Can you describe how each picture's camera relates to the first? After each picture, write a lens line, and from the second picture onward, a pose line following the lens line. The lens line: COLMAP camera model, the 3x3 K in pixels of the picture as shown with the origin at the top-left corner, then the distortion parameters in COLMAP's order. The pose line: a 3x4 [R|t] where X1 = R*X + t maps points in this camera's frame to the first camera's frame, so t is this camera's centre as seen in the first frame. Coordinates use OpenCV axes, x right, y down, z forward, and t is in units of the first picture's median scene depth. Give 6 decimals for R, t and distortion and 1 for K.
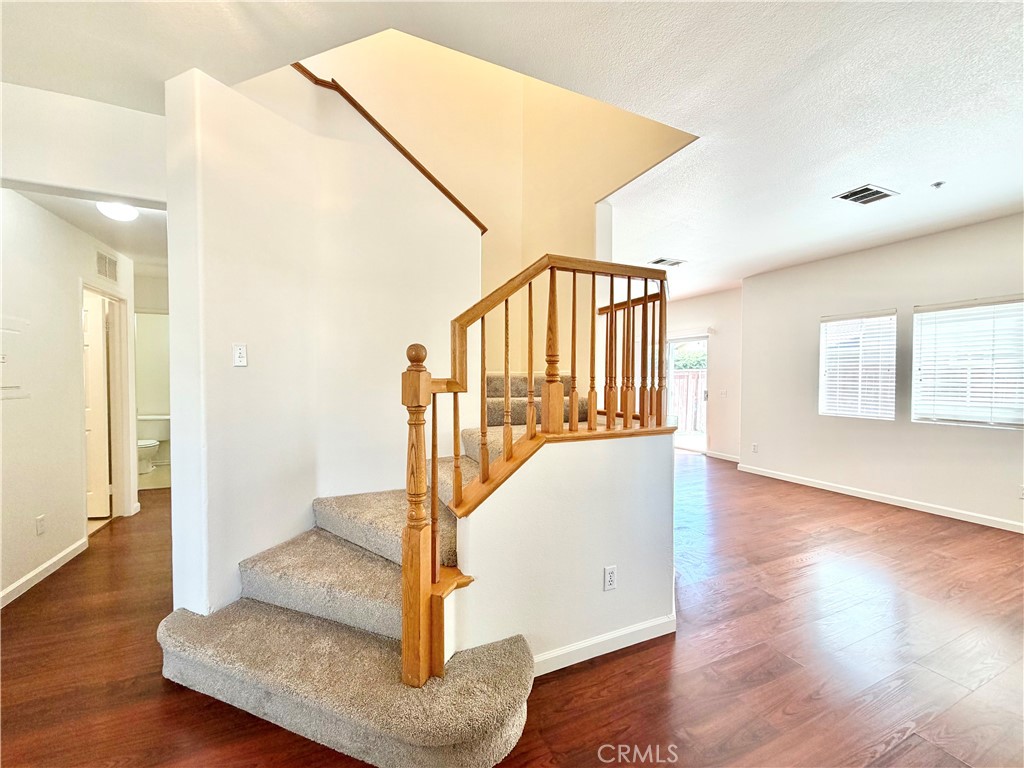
lens RADIAL K [[409.9, 0, 512.2], [0, 409.9, 384.2], [0, 0, 1]] dist [0.001352, -0.000313]
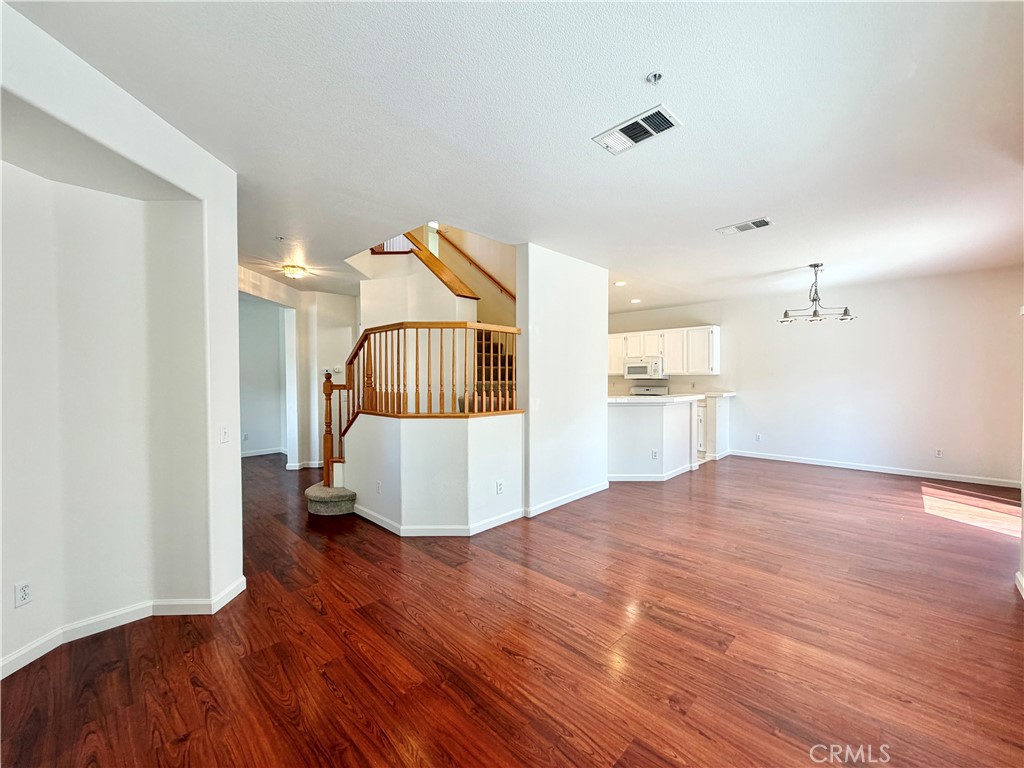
lens RADIAL K [[409.9, 0, 511.5], [0, 409.9, 383.2], [0, 0, 1]] dist [0.001352, -0.000313]
pose [[0.366861, 0.013244, -0.930181, 1.584232], [-0.010660, 0.999893, 0.010032, -0.036300], [0.930215, 0.006235, 0.366963, 0.596462]]
